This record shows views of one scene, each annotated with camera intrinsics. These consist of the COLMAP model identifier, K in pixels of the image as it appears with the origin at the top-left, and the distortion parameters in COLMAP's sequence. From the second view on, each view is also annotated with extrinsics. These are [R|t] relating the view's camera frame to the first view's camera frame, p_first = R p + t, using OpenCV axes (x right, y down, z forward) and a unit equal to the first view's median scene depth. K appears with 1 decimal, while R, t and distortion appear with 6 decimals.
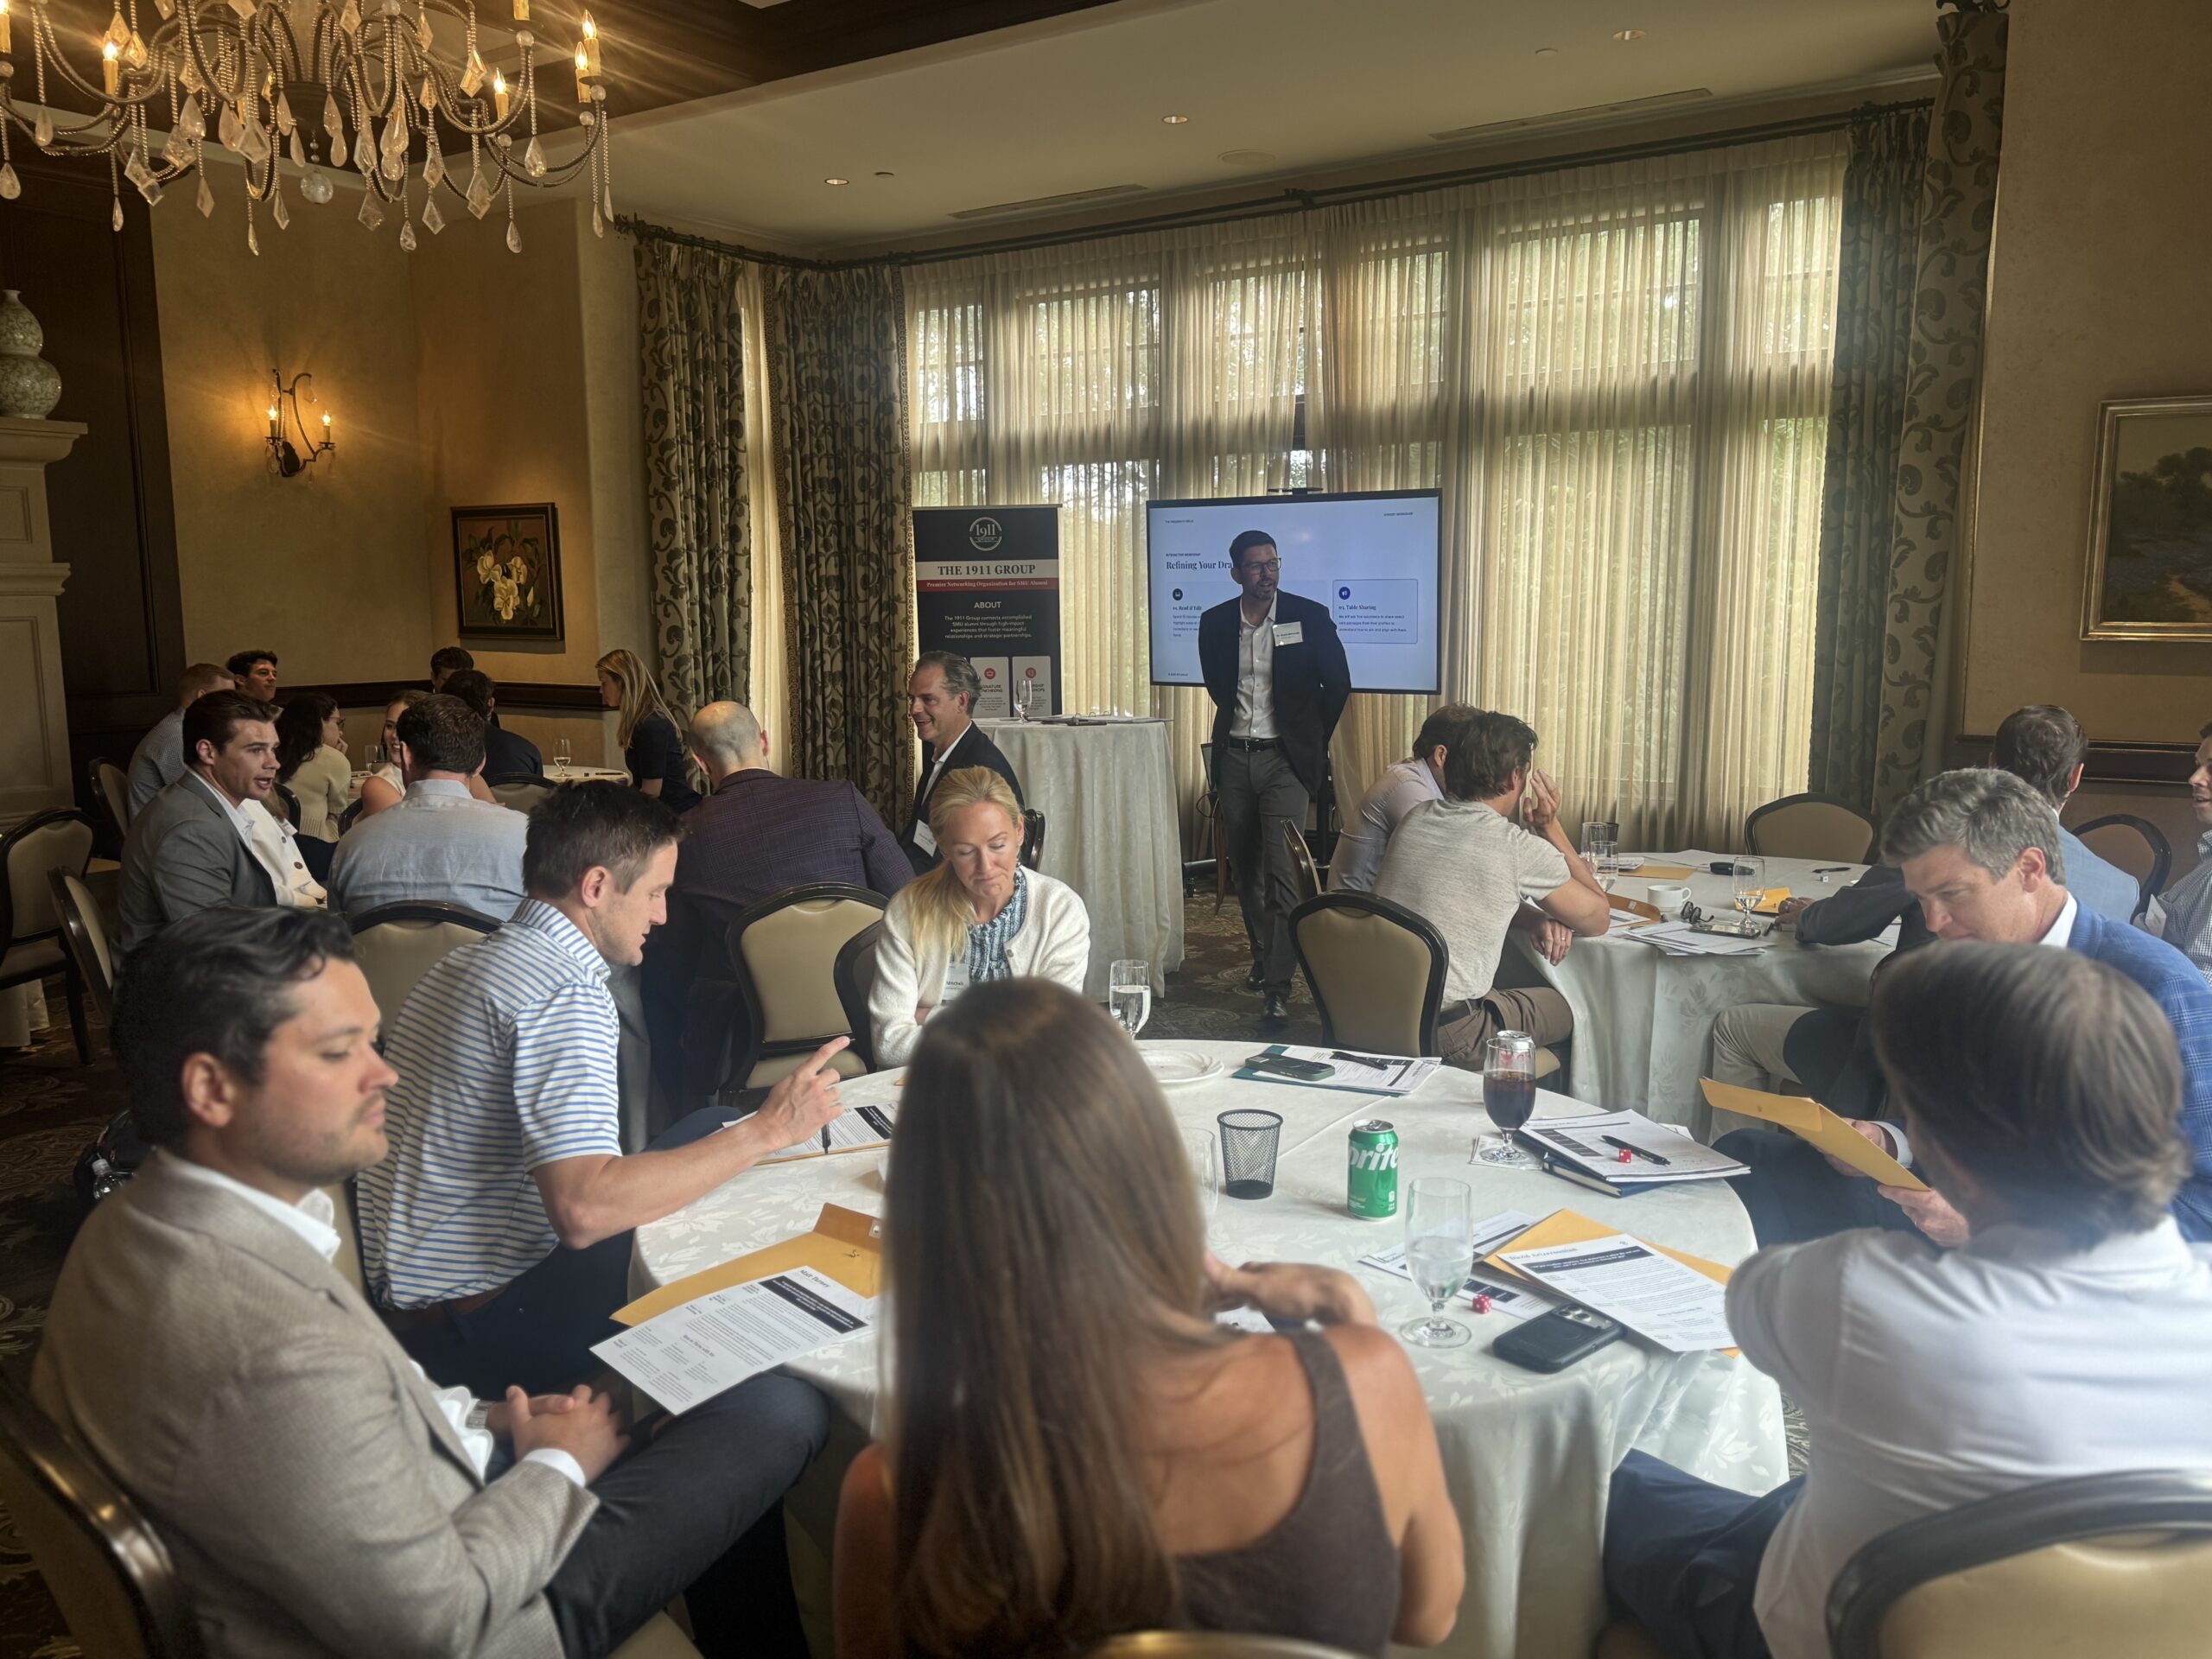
lens RADIAL K [[1710.3, 0, 1106.0], [0, 1710.3, 829.5], [0, 0, 1]] dist [0.124409, -0.127659]
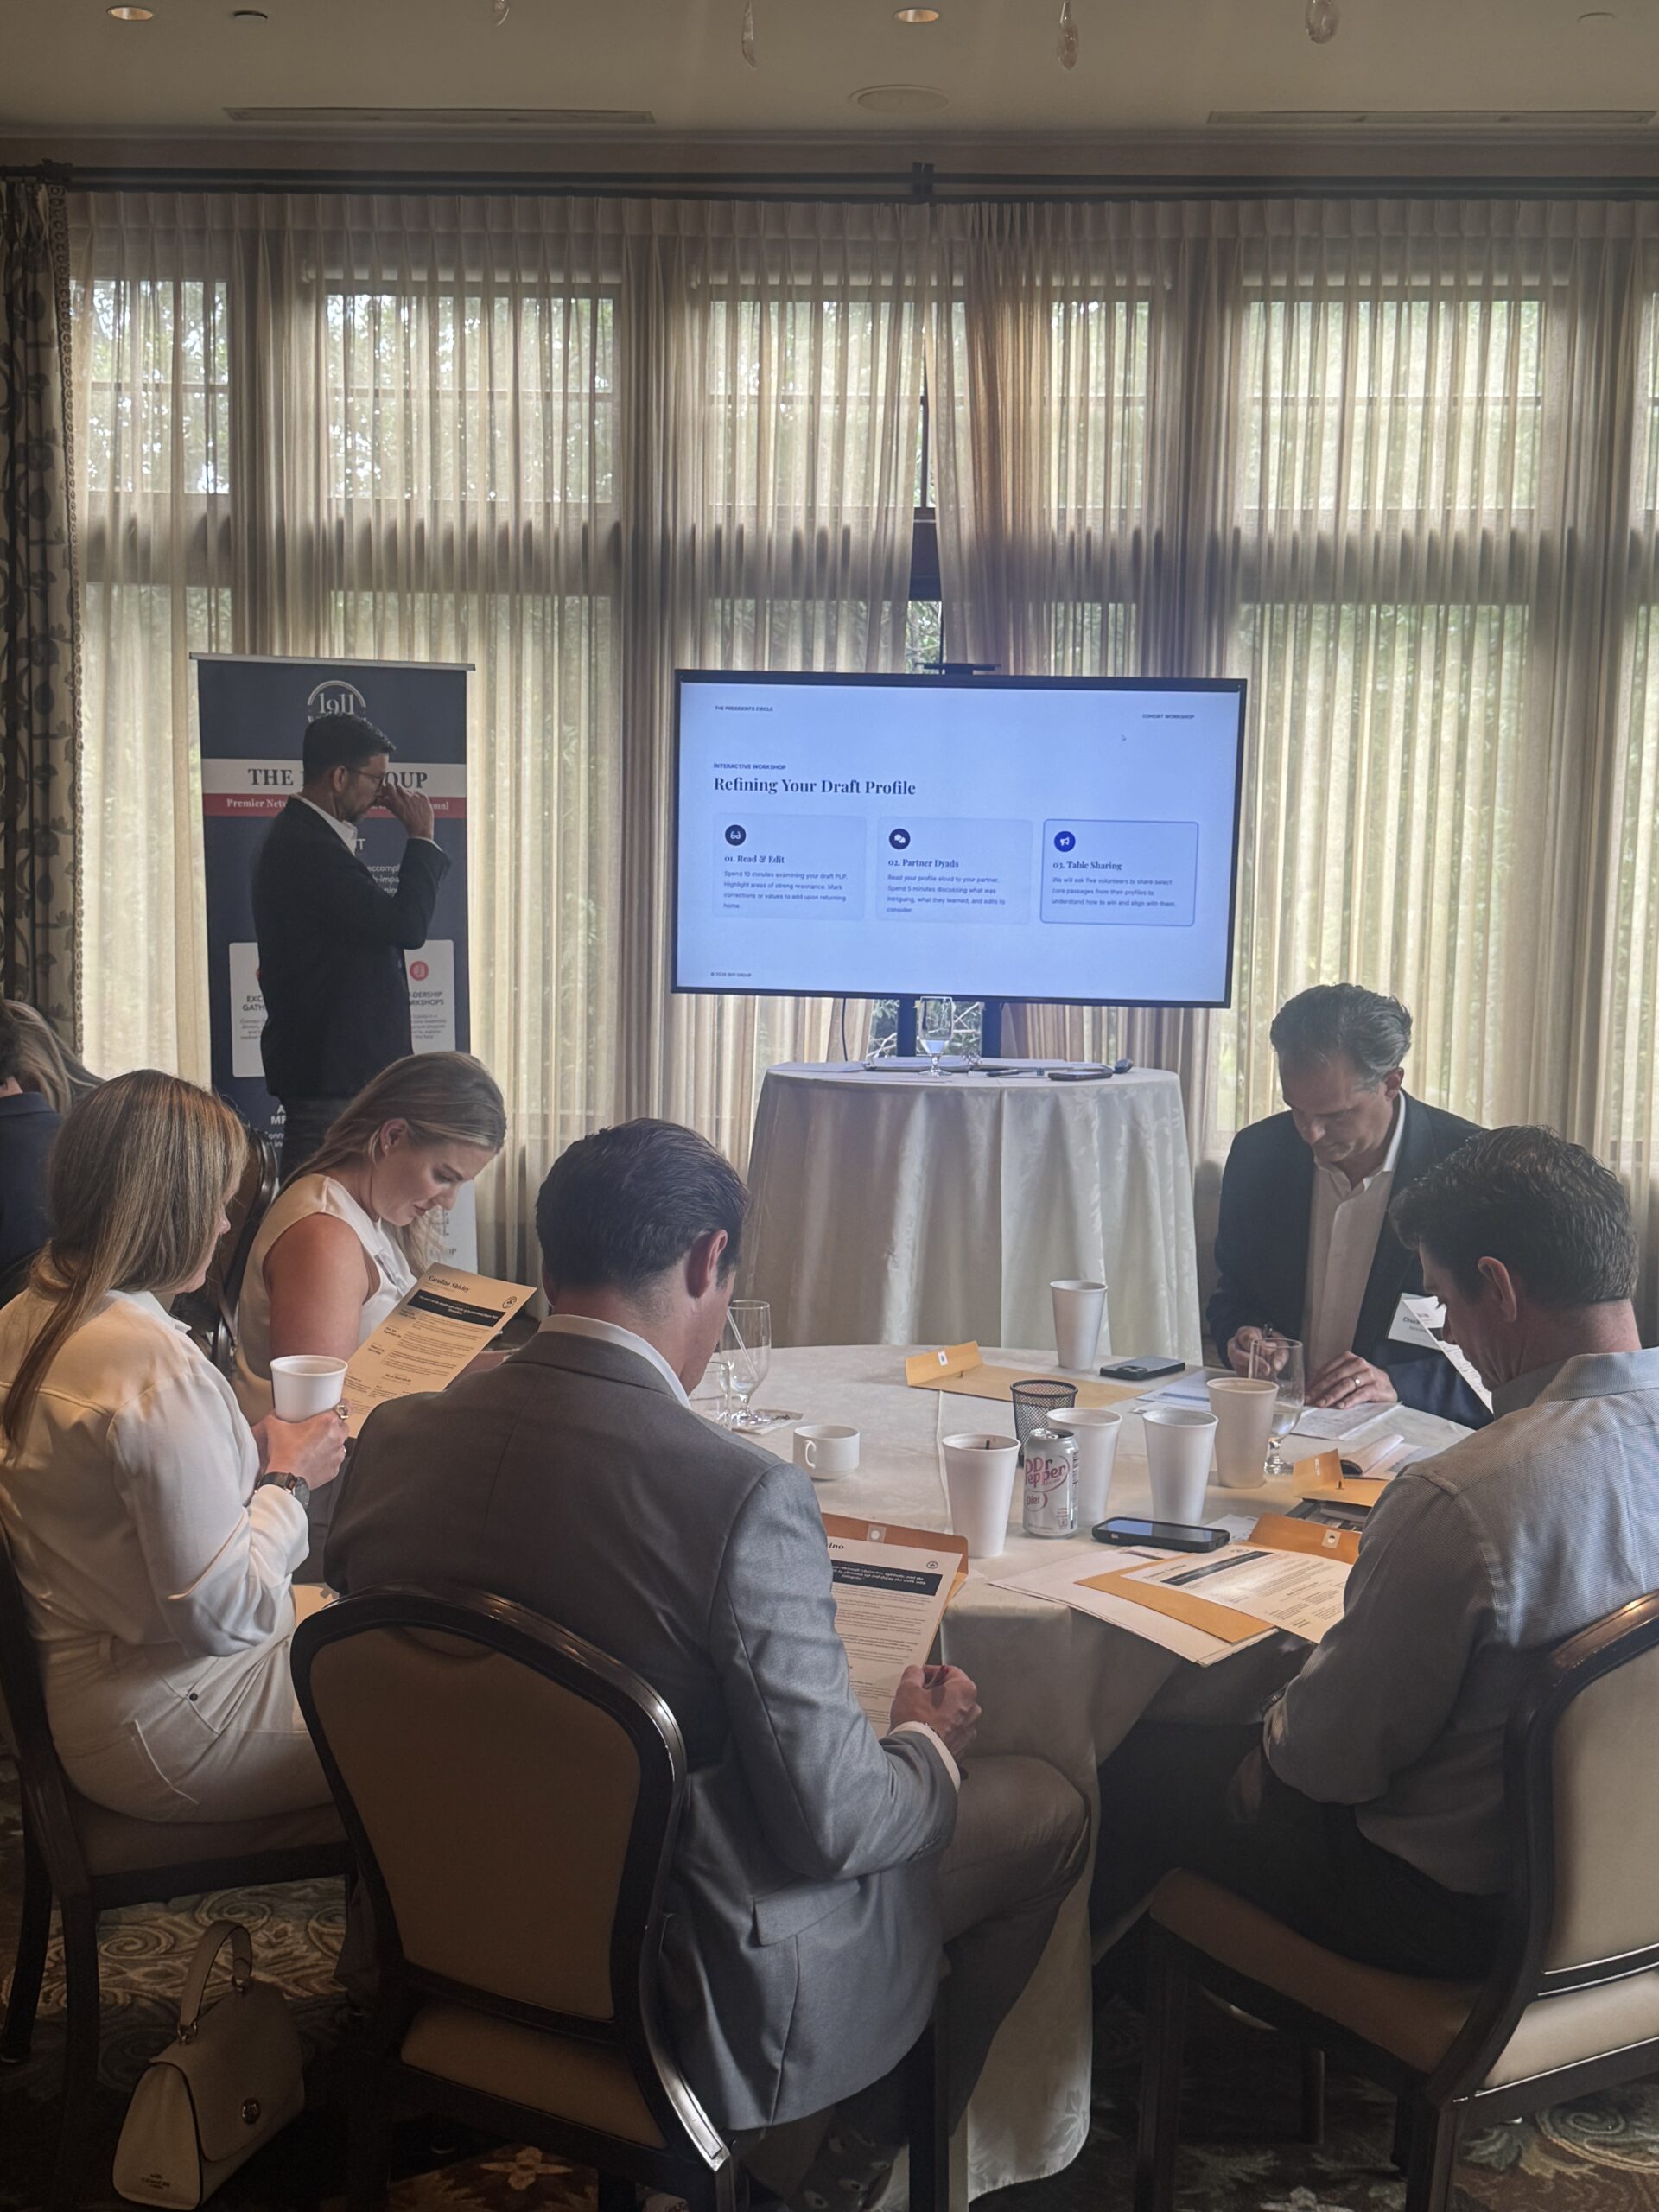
lens RADIAL K [[2610.3, 0, 822.7], [0, 2610.3, 1074.3], [0, 0, 1]] dist [0.158822, -0.231672]
pose [[0.864938, -0.023332, 0.501337, -0.358230], [0.044686, 0.998532, -0.030624, -0.028612], [-0.499886, 0.048891, 0.864710, 0.229139]]
